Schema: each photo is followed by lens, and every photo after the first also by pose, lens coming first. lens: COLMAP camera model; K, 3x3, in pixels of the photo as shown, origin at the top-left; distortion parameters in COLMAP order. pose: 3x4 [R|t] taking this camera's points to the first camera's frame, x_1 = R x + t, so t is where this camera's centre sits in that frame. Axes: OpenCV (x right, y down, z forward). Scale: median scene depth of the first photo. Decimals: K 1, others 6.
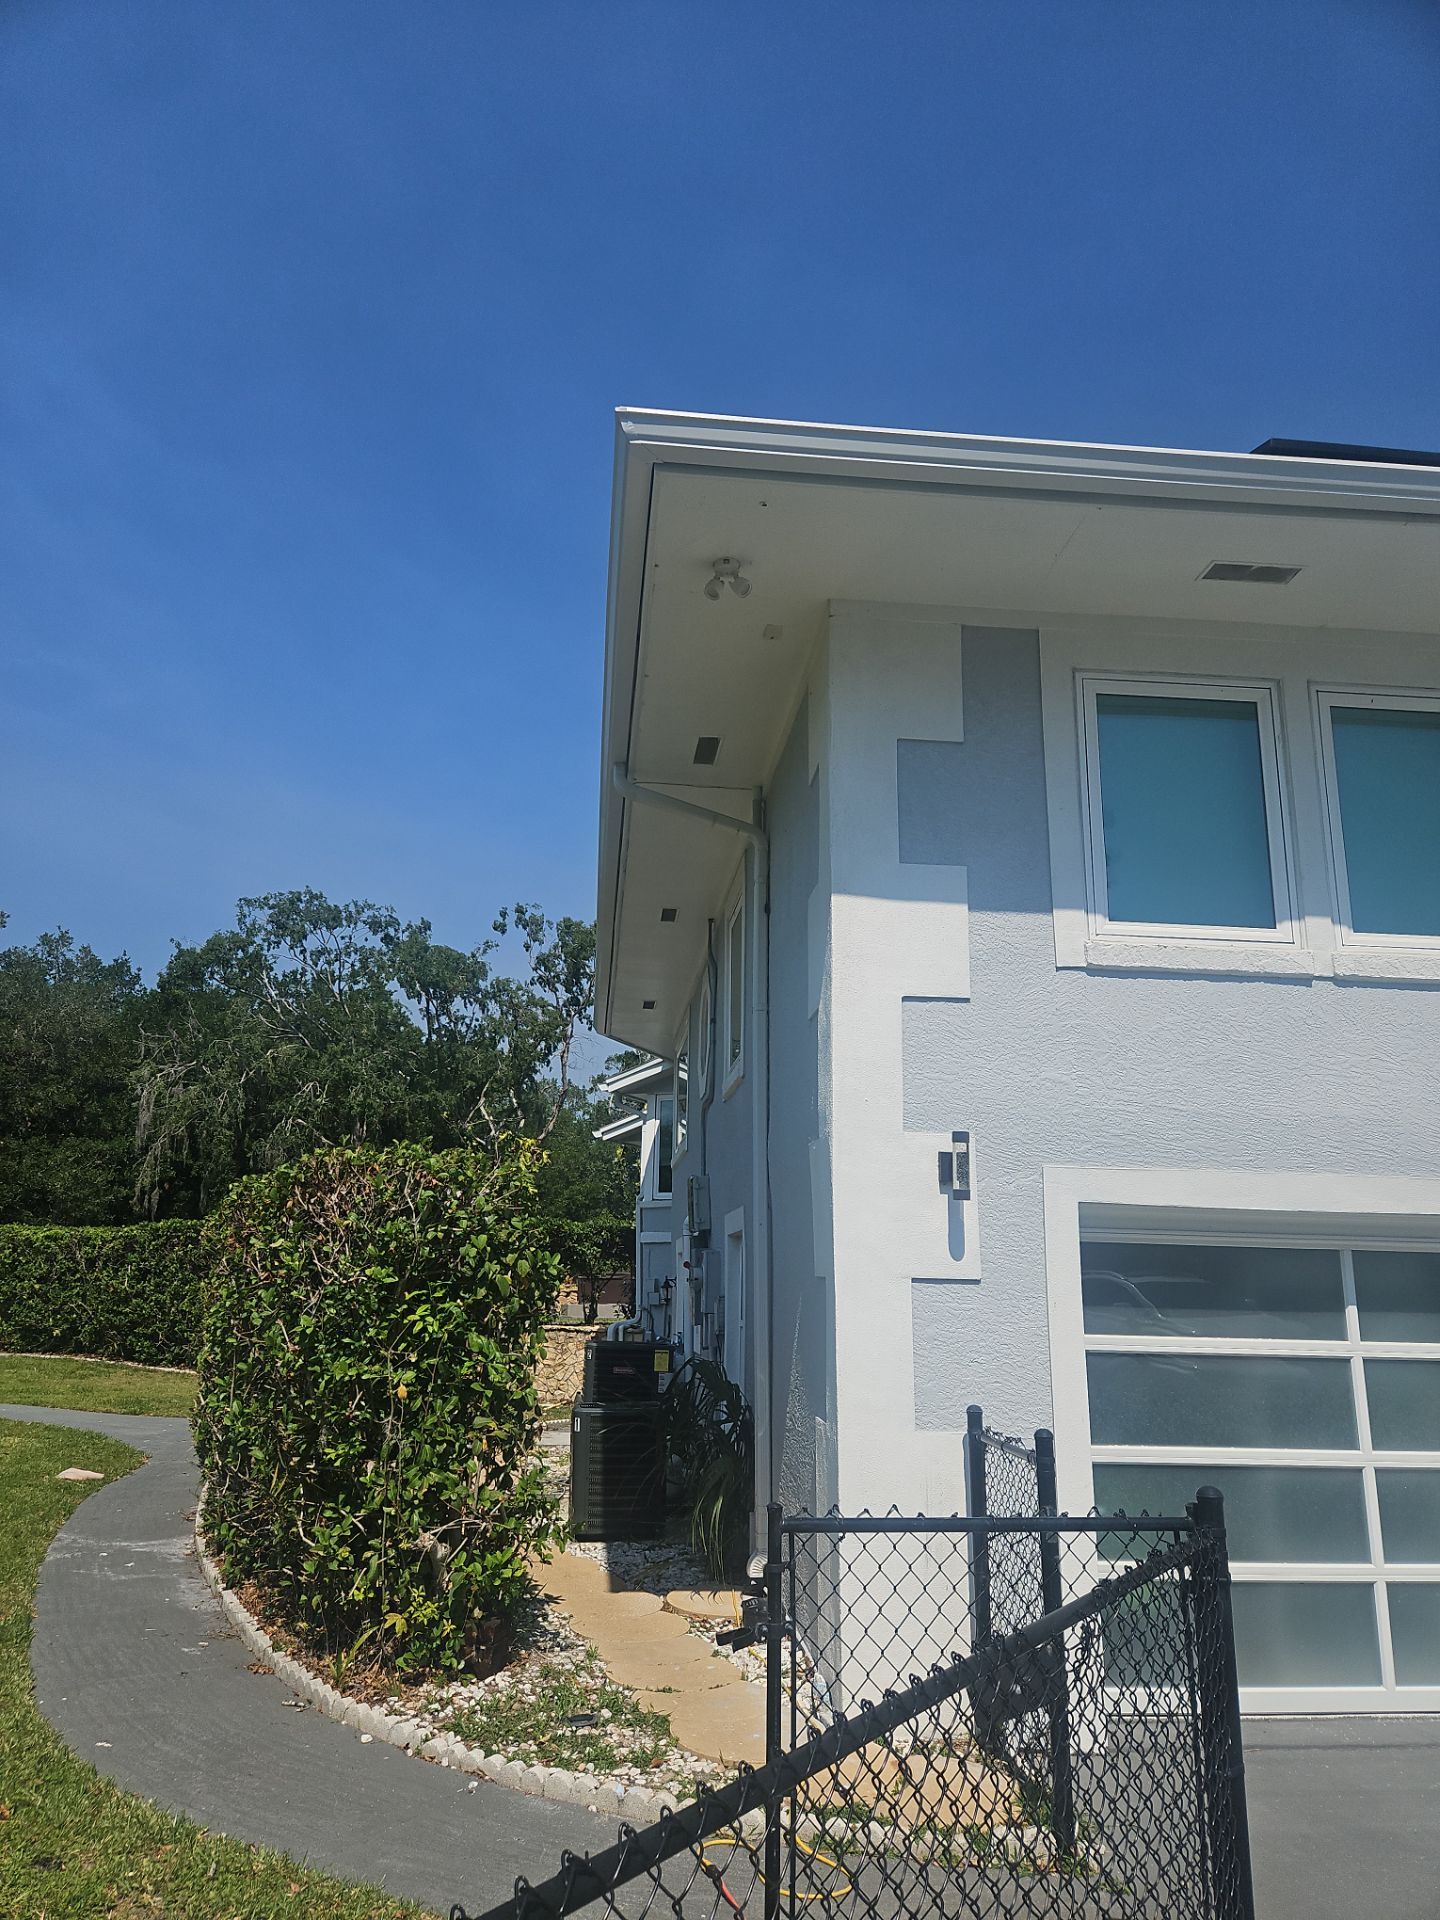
lens RADIAL K [[1488.6, 0, 630.4], [0, 1488.6, 915.0], [0, 0, 1]] dist [0.088691, -0.092362]
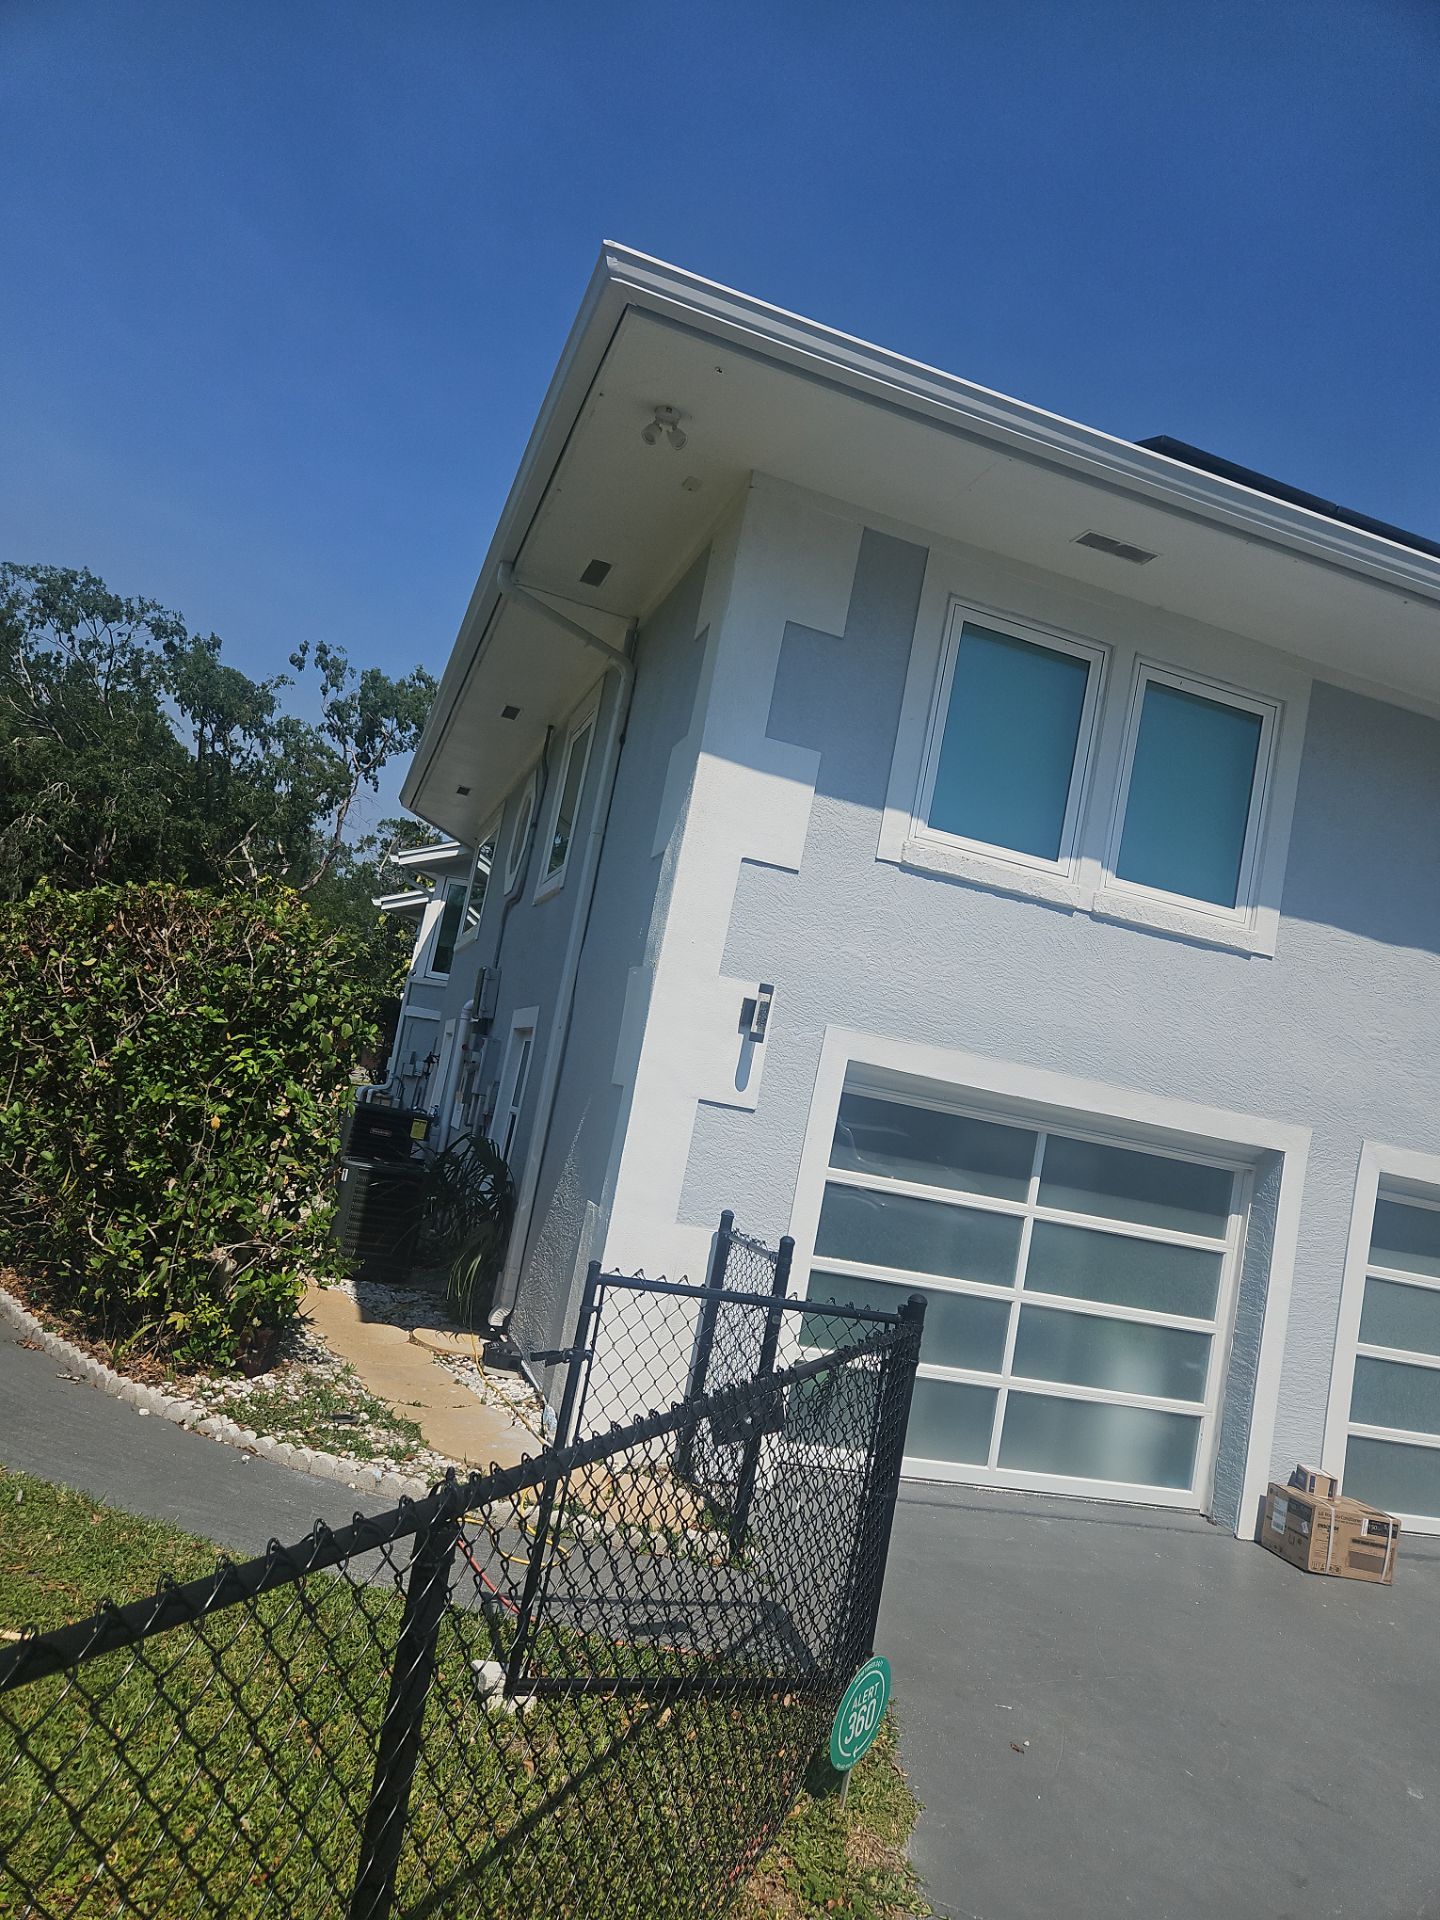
lens RADIAL K [[1538.2, 0, 722.9], [0, 1538.2, 939.4], [0, 0, 1]] dist [0.104343, -0.132770]
pose [[0.955803, 0.187794, 0.226216, -0.077898], [-0.220204, 0.967075, 0.127581, -0.028662], [-0.194808, -0.171756, 0.965686, -0.113246]]
